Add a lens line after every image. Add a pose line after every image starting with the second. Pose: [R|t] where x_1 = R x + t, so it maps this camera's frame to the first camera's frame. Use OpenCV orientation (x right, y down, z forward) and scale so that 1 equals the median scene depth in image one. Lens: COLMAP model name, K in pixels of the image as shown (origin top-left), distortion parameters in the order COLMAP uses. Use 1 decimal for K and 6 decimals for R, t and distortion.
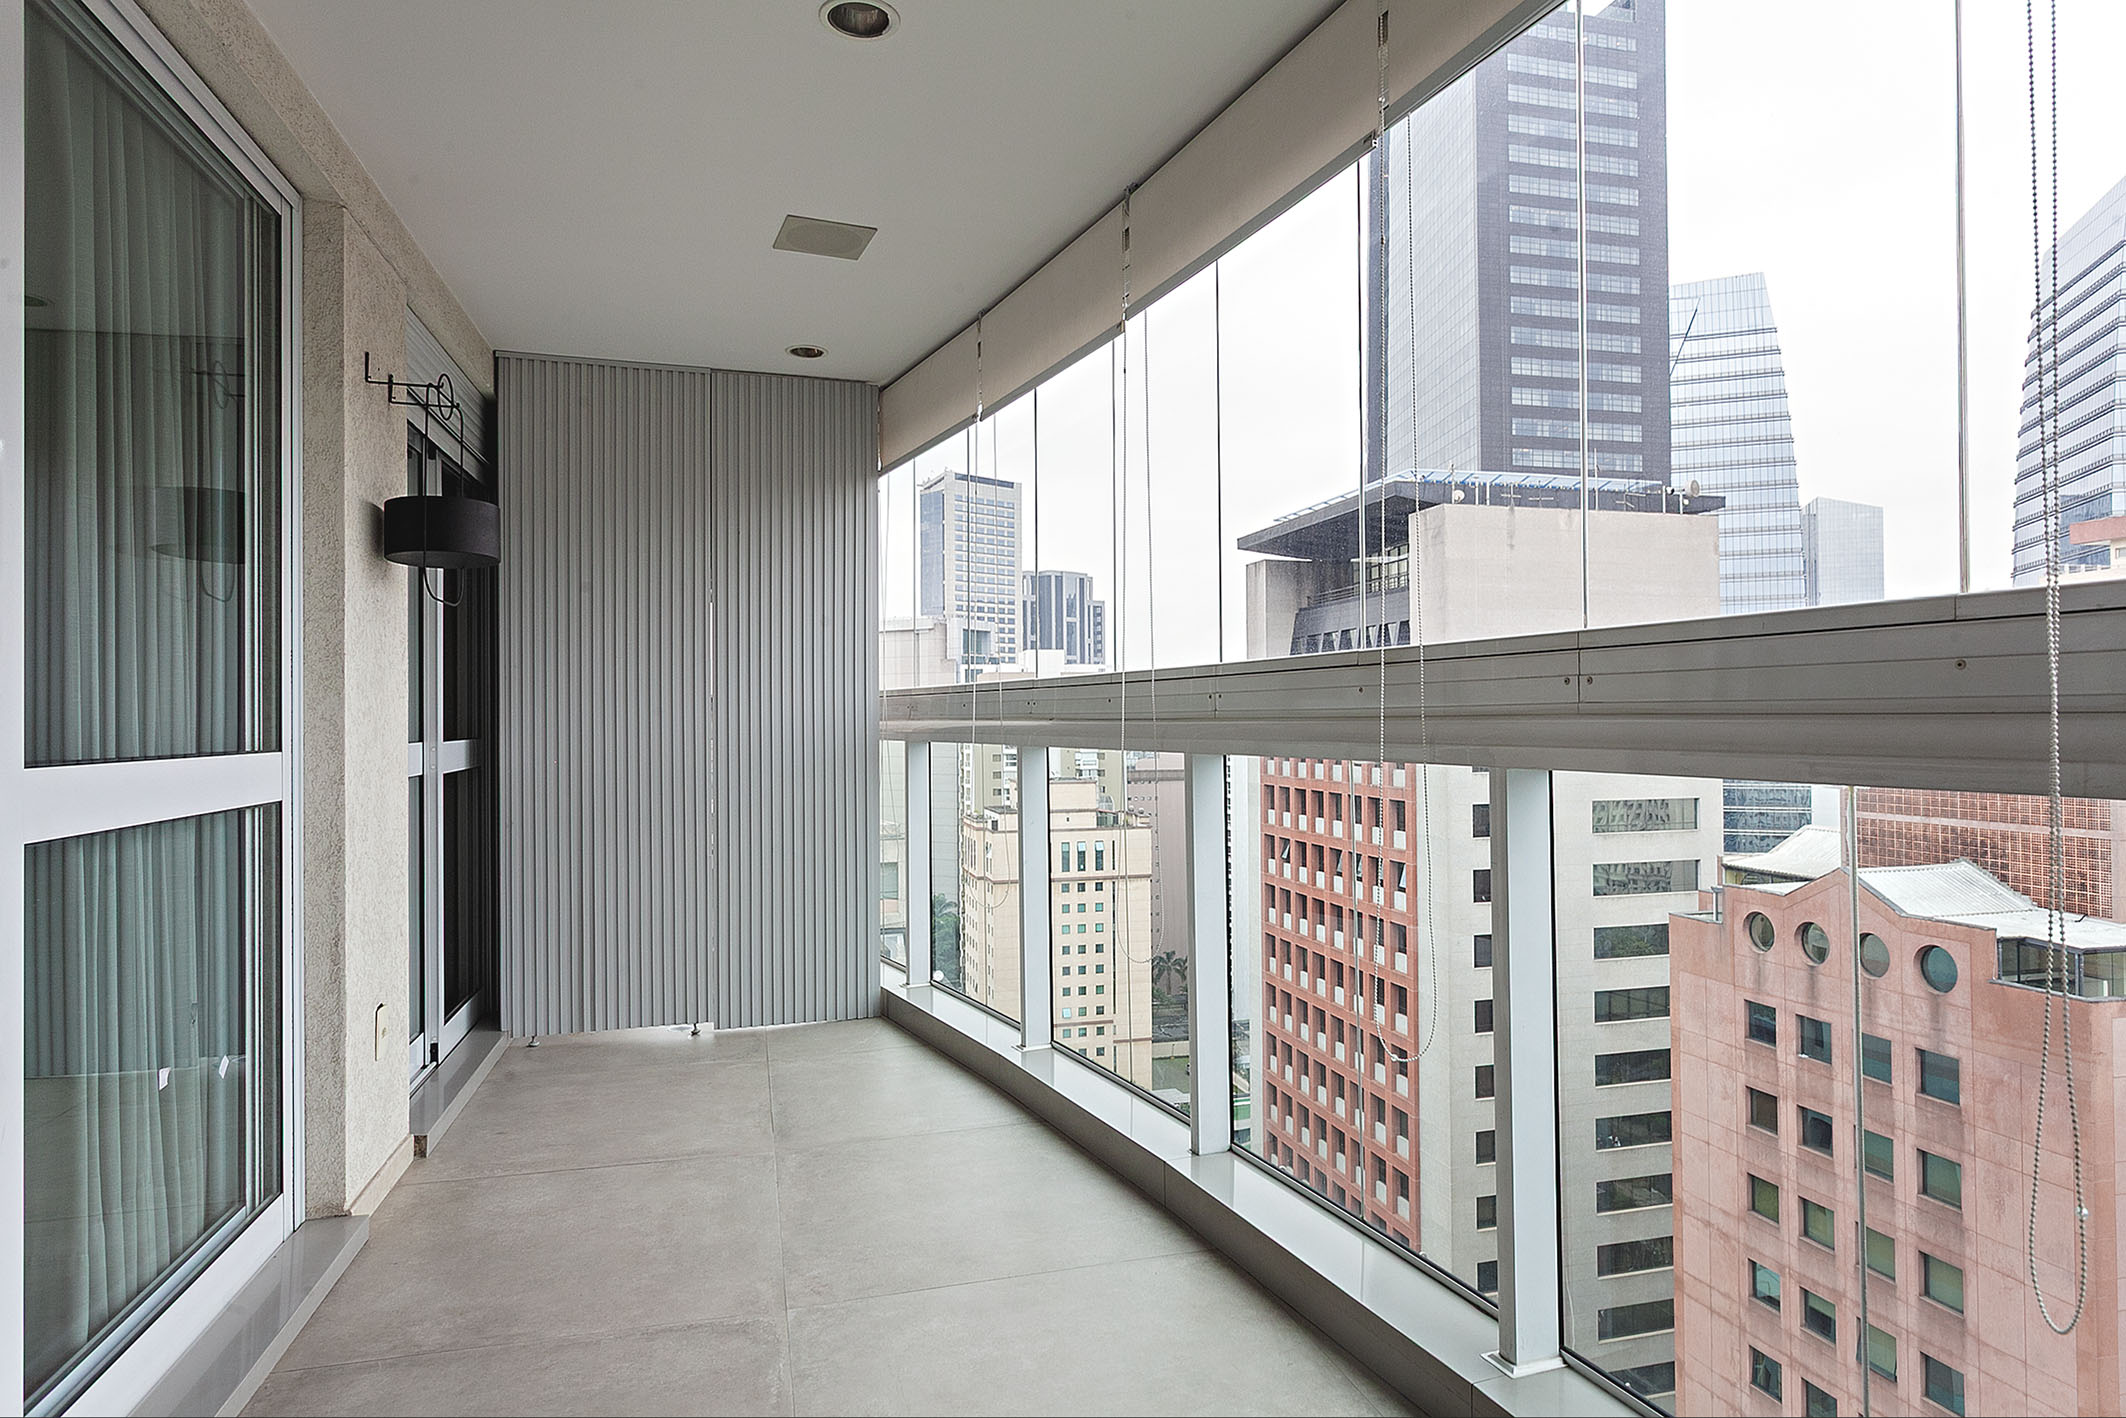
lens RADIAL K [[1223.6, 0, 1063.0], [0, 1223.6, 709.0], [0, 0, 1]] dist [0.004845, 0.001630]
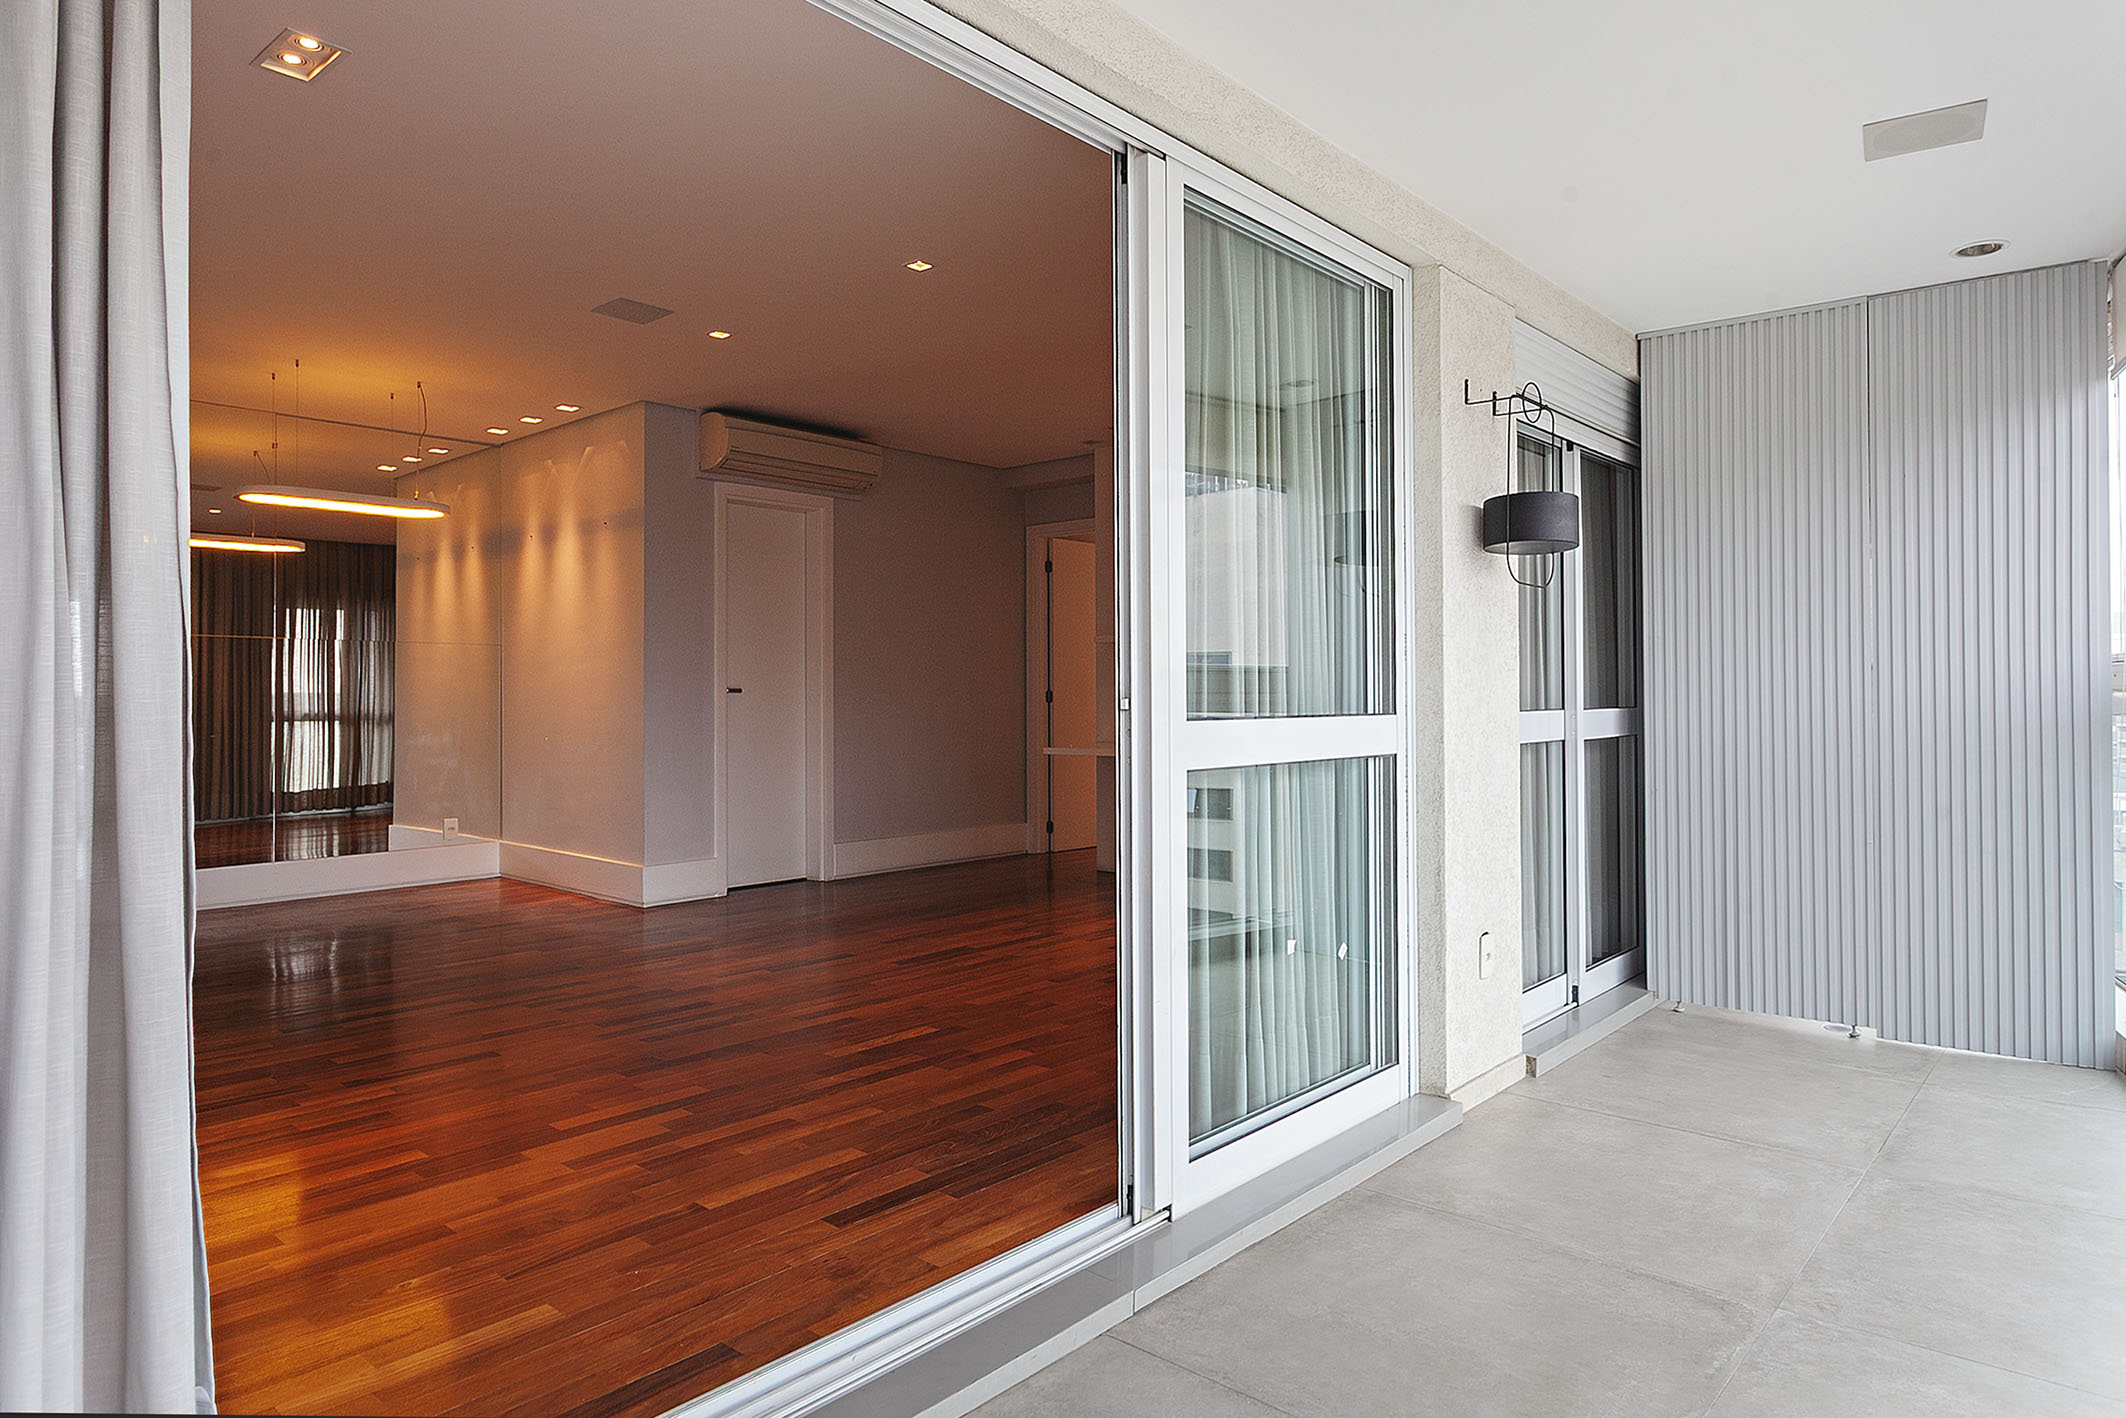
lens RADIAL K [[1282.1, 0, 1058.5], [0, 1282.1, 689.7], [0, 0, 1]] dist [-0.004147, 0.000550]
pose [[0.543372, 0.001393, -0.839491, 0.249880], [0.006777, 0.999959, 0.006046, -0.000986], [0.839465, -0.008974, 0.543340, -0.005457]]
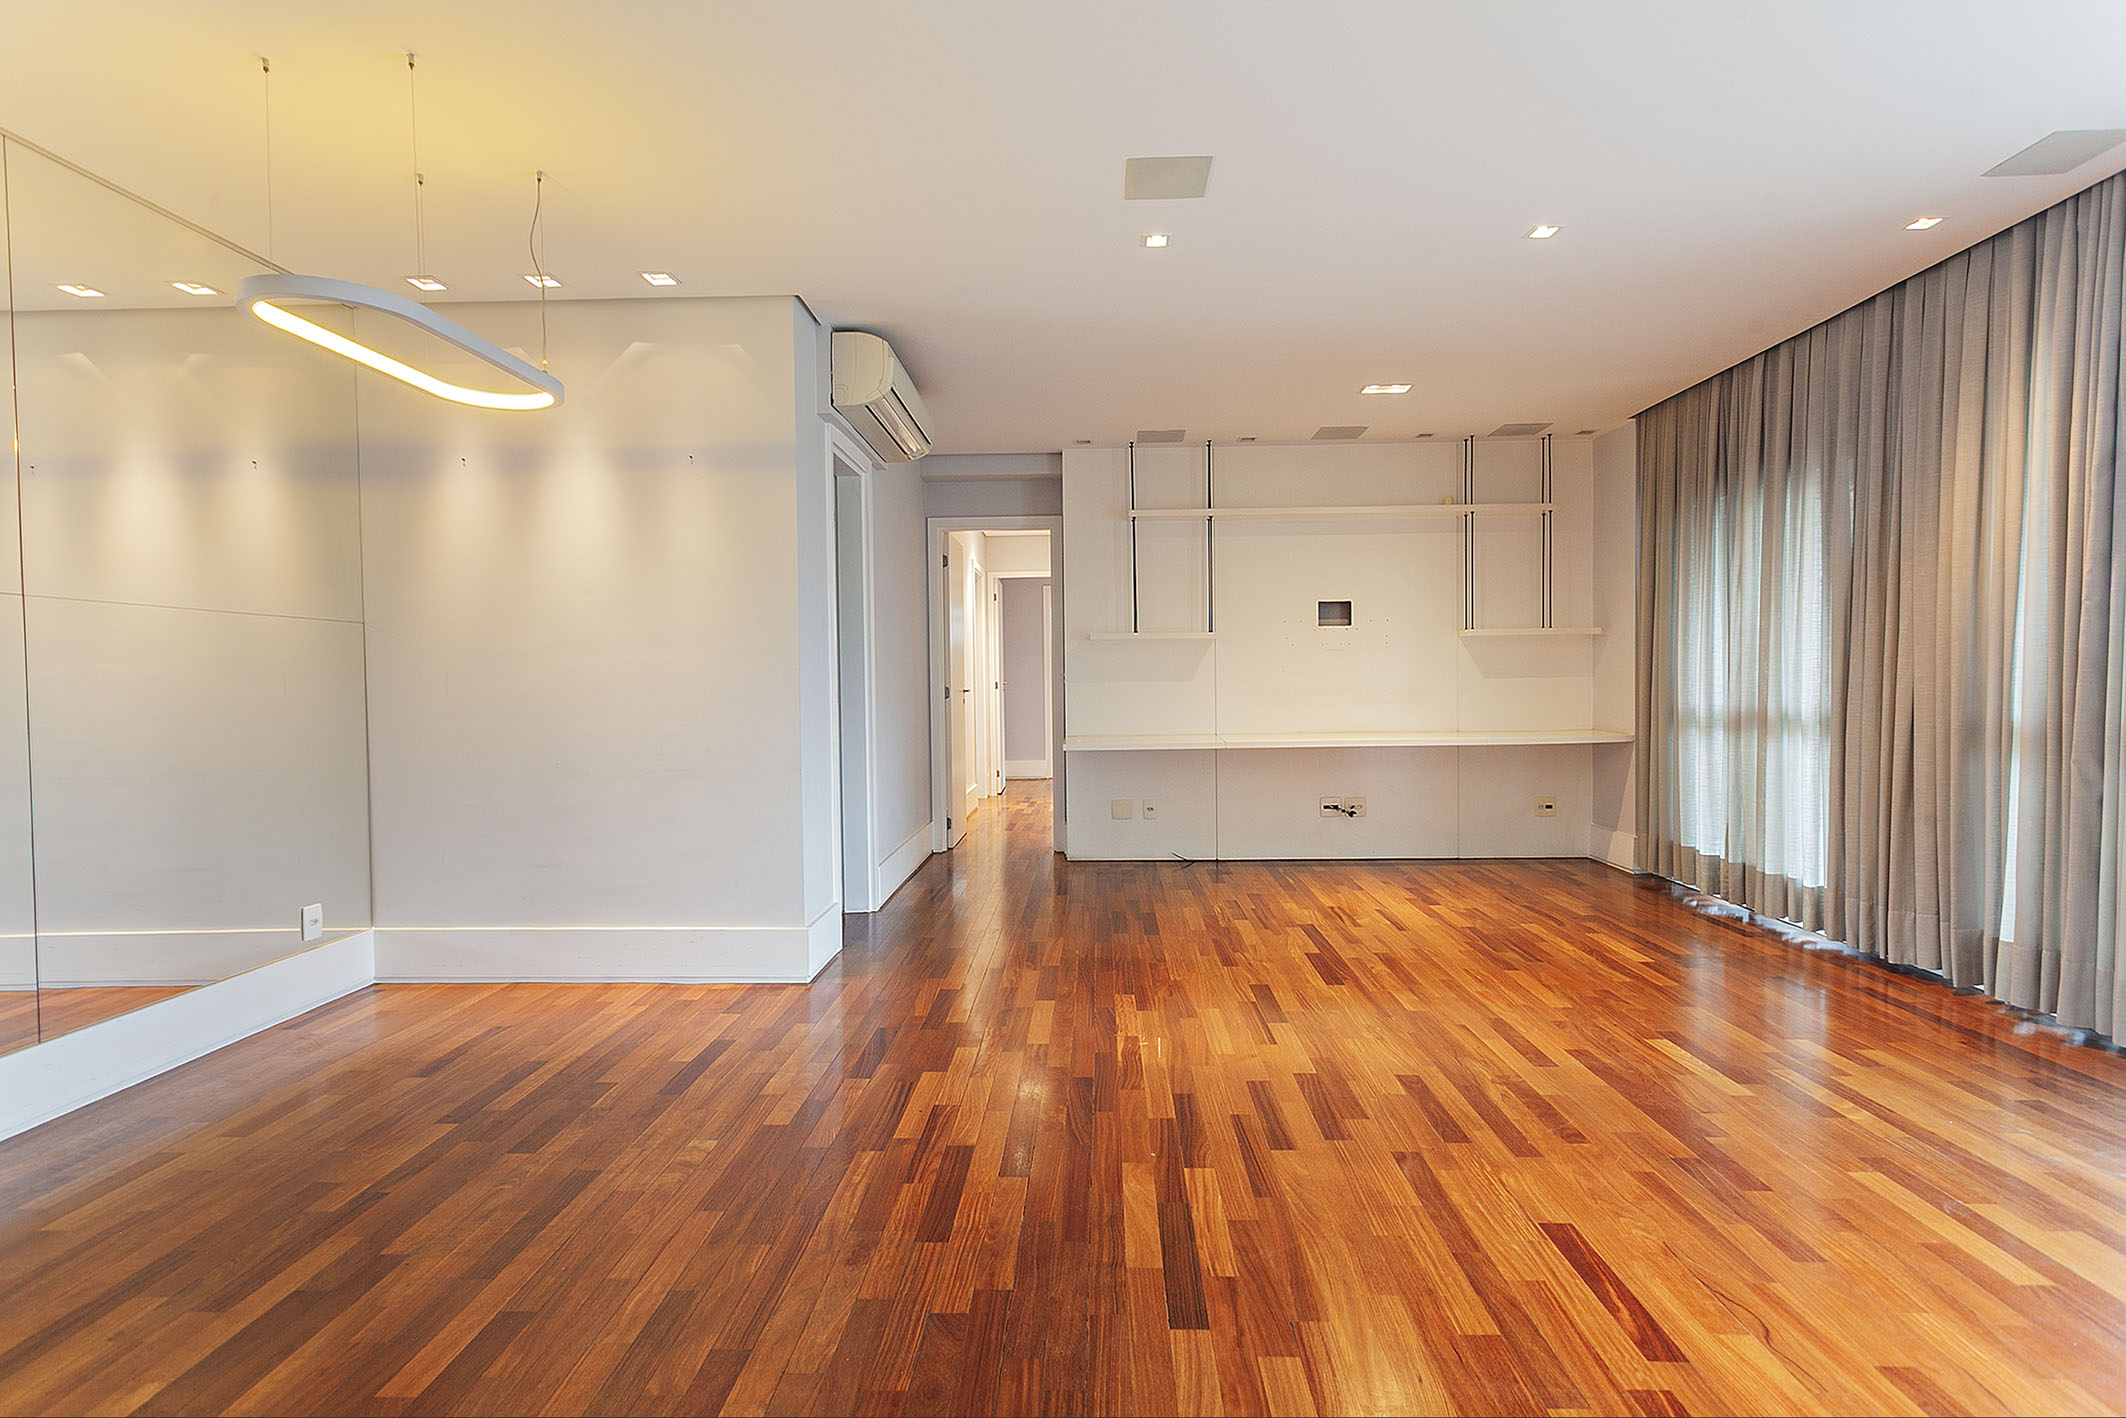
lens RADIAL K [[1015.6, 0, 1068.9], [0, 1015.6, 705.8], [0, 0, 1]] dist [0.012138, -0.001699]
pose [[0.959259, 0.002609, -0.282518, -1.145280], [0.007863, 0.999323, 0.035927, -0.016502], [0.282420, -0.036685, 0.958589, -0.502985]]
